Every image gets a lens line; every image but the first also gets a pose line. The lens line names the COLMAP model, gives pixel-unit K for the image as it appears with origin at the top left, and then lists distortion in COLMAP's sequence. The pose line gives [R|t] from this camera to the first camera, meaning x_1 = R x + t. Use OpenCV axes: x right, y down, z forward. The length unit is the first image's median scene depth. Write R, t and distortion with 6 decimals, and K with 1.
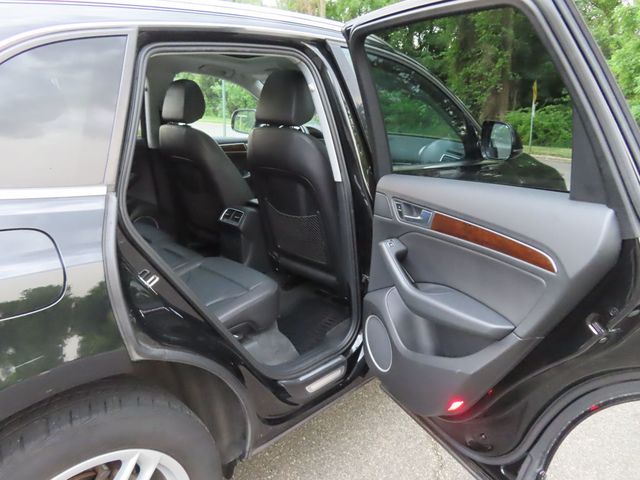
lens RADIAL K [[458.7, 0, 320.0], [0, 458.7, 240.0], [0, 0, 1]] dist [-0.004113, -0.000891]
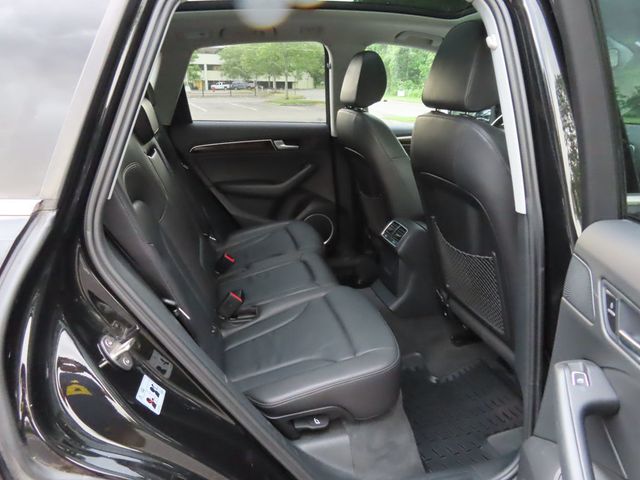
lens RADIAL K [[461.1, 0, 317.5], [0, 461.1, 241.2], [0, 0, 1]] dist [-0.004109, 0.003008]
pose [[0.846363, 0.155089, -0.509526, 0.099805], [-0.140929, 0.987779, 0.066566, -0.079924], [0.513623, 0.015468, 0.857876, 0.328641]]
